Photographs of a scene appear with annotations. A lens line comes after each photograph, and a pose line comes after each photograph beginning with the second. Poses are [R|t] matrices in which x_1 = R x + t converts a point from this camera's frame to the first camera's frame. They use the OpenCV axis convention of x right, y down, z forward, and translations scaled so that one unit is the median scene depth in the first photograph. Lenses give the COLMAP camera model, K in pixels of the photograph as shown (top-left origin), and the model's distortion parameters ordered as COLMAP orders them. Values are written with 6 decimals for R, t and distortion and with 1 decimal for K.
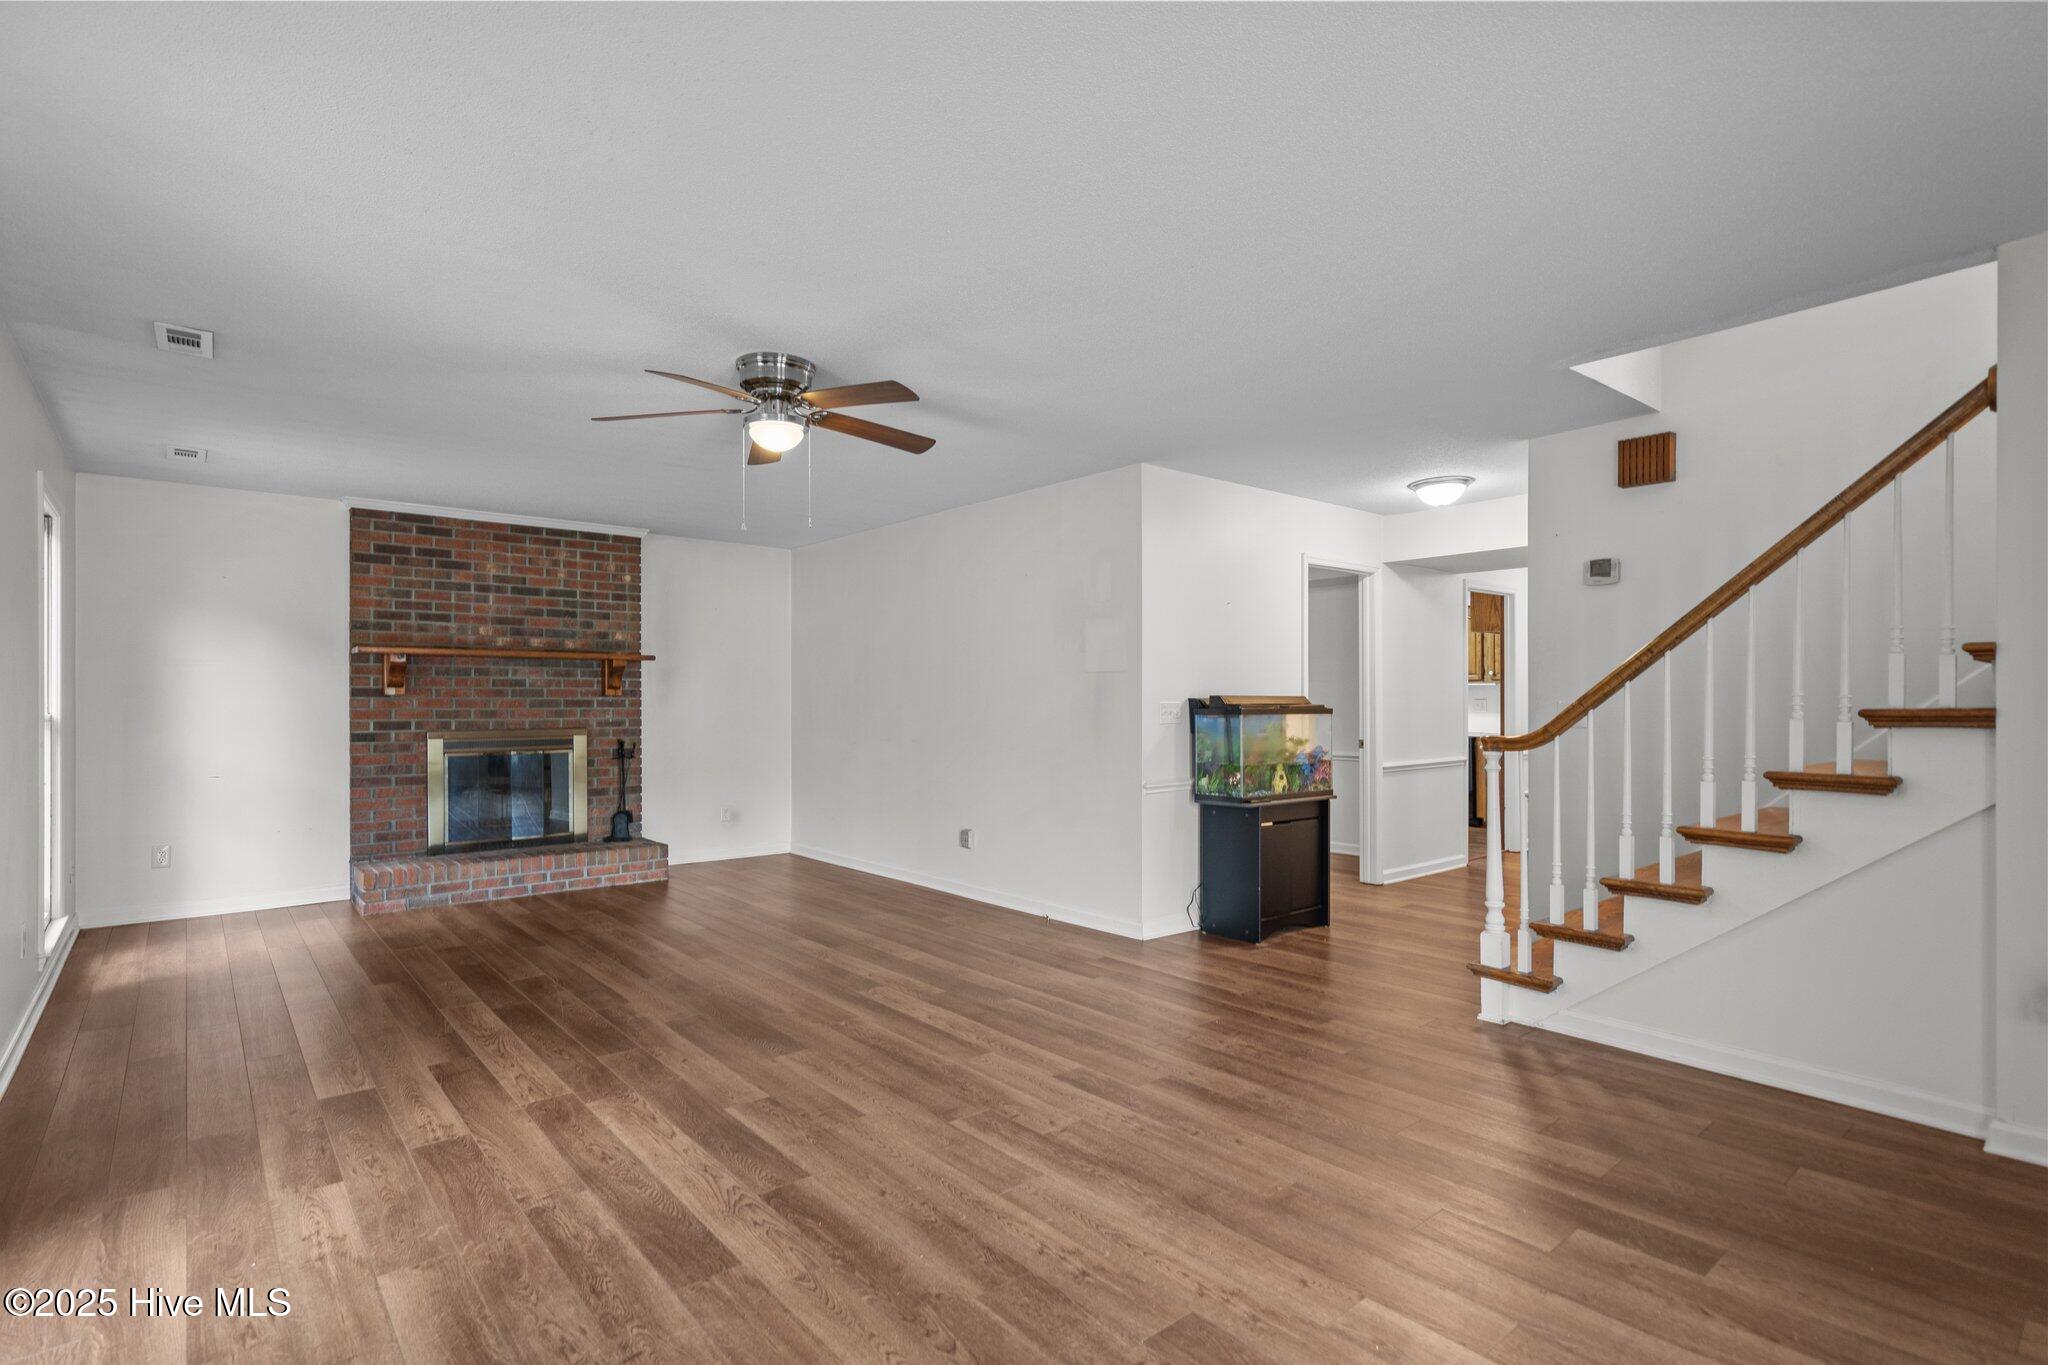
lens RADIAL K [[994.3, 0, 1025.8], [0, 994.3, 700.5], [0, 0, 1]] dist [0.002376, 0.000119]
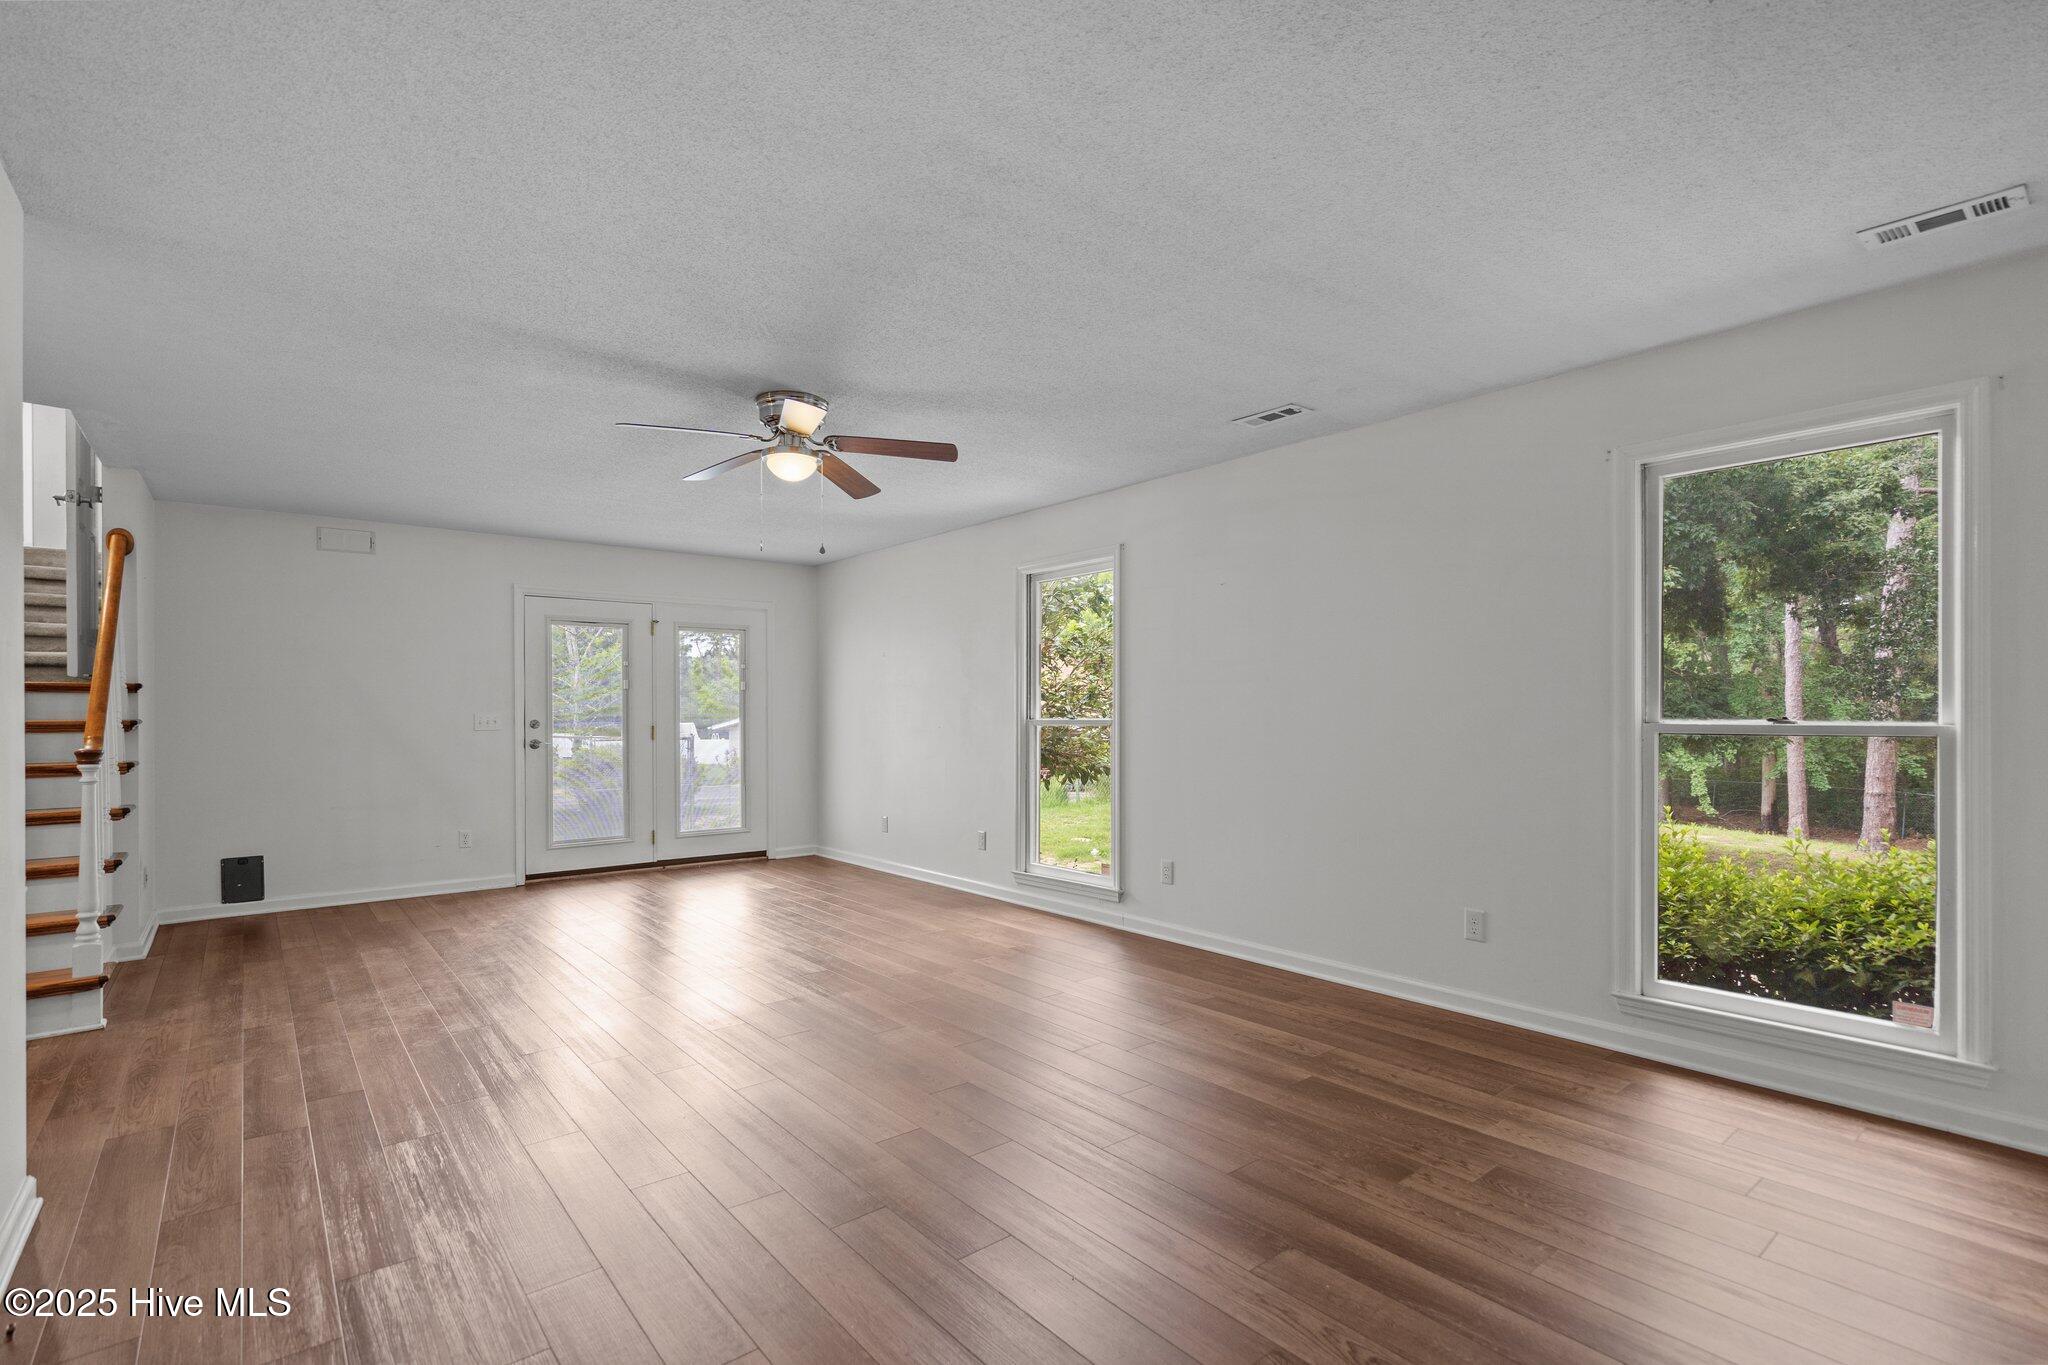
lens RADIAL K [[953.3, 0, 1021.9], [0, 953.3, 713.4], [0, 0, 1]] dist [0.001771, 0.000130]
pose [[-0.999877, 0.004935, 0.014908, -0.301132], [0.004887, 0.999983, -0.003223, 0.004848], [-0.014923, -0.003150, -0.999884, 1.190458]]
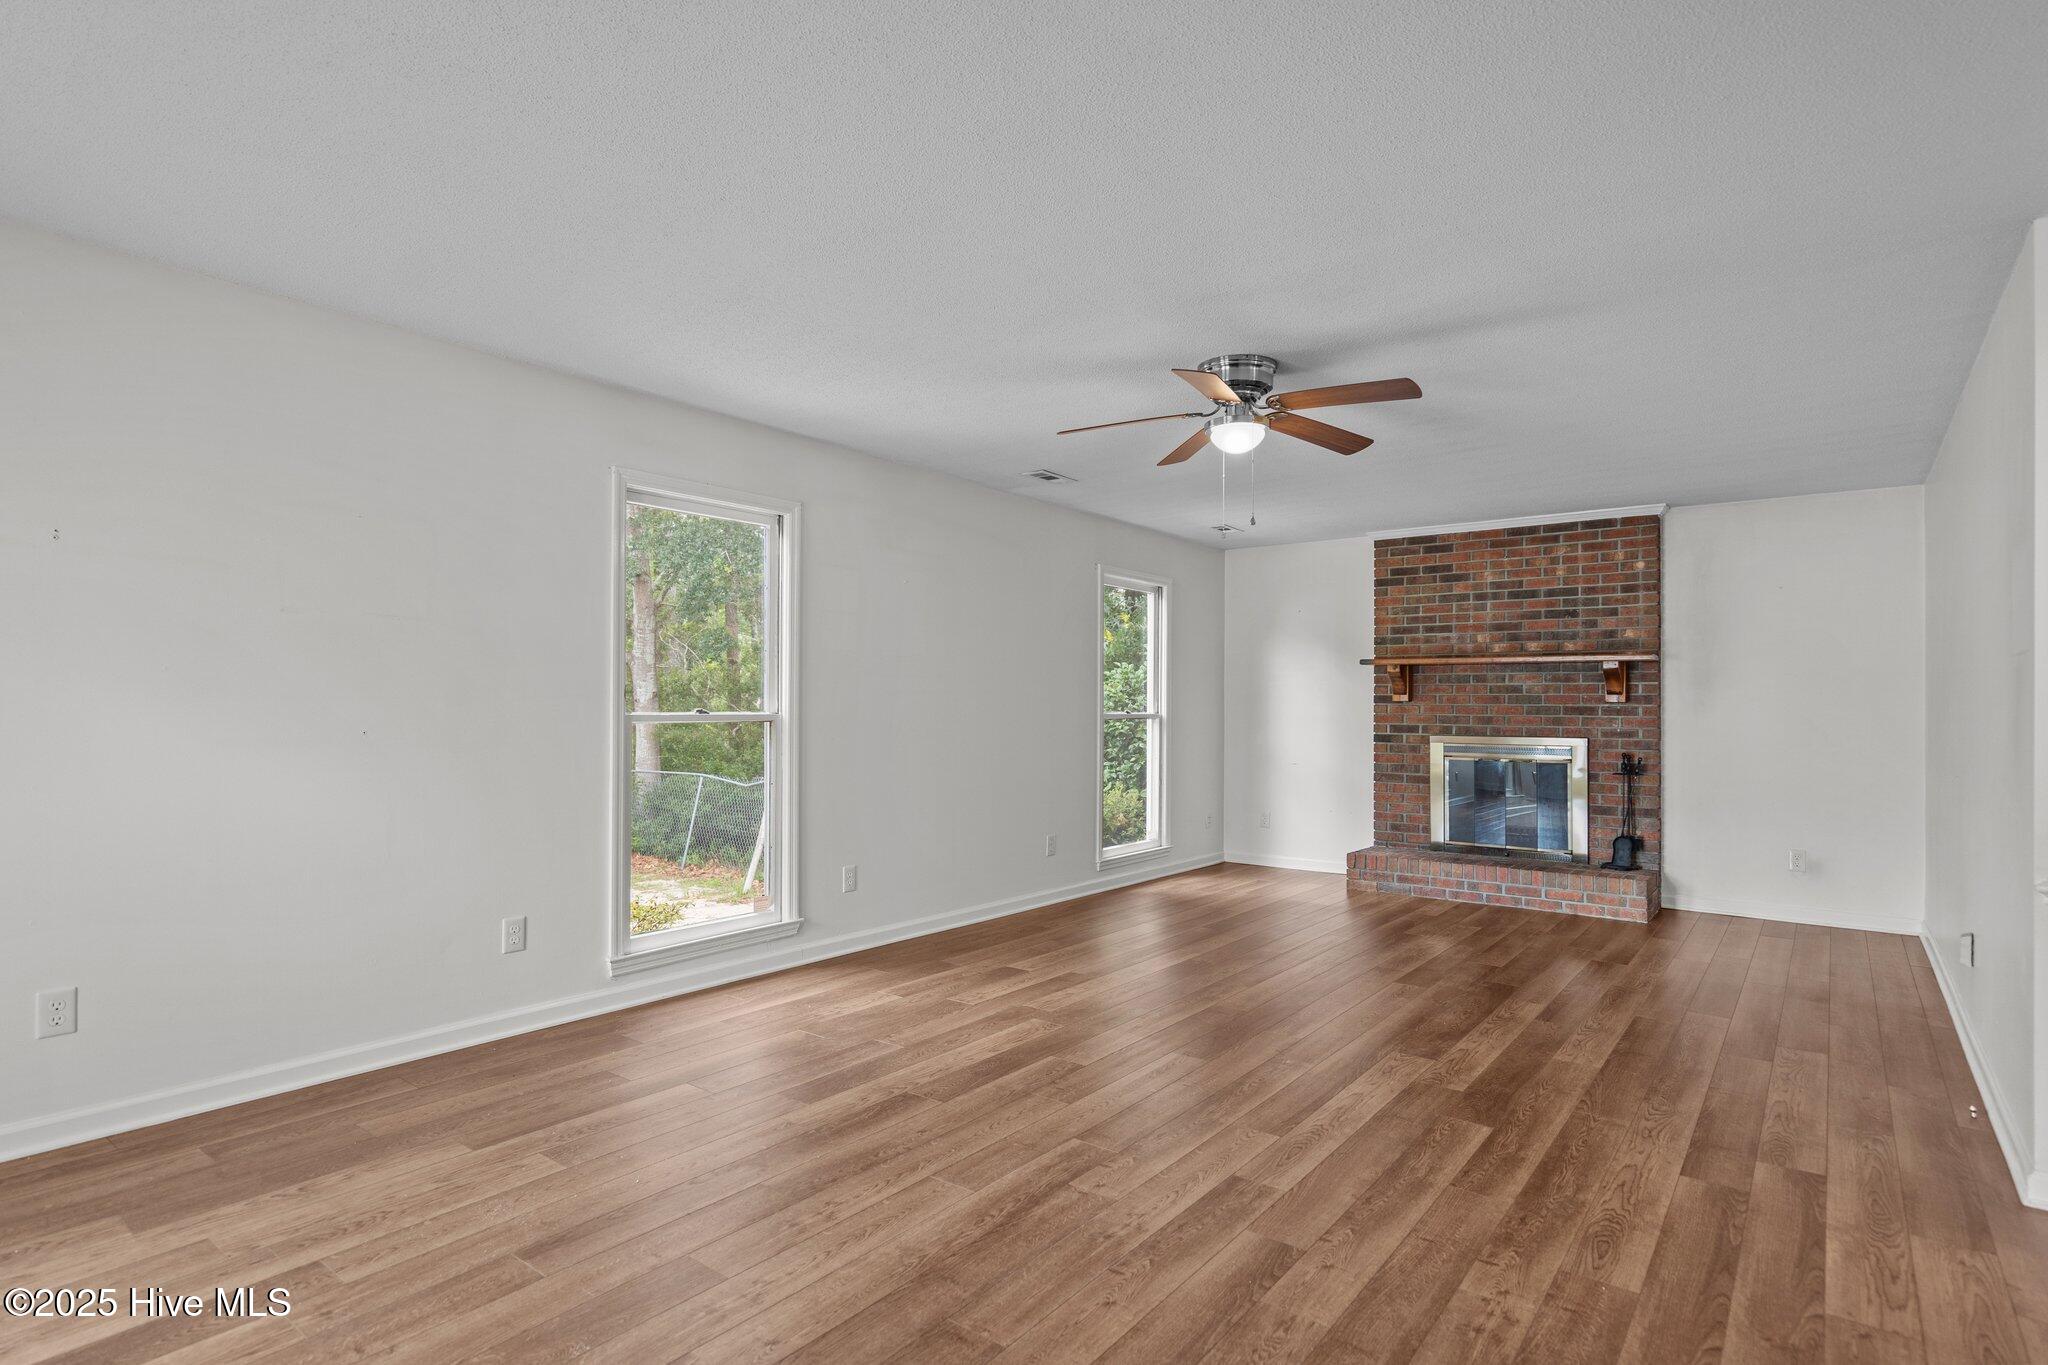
lens RADIAL K [[1040.4, 0, 1030.2], [0, 1040.4, 702.2], [0, 0, 1]] dist [-0.001127, 0.000250]
pose [[0.213328, -0.000623, -0.976981, 0.415668], [-0.006308, 0.999978, -0.002015, 0.000407], [0.976960, 0.006593, 0.213319, 0.339281]]
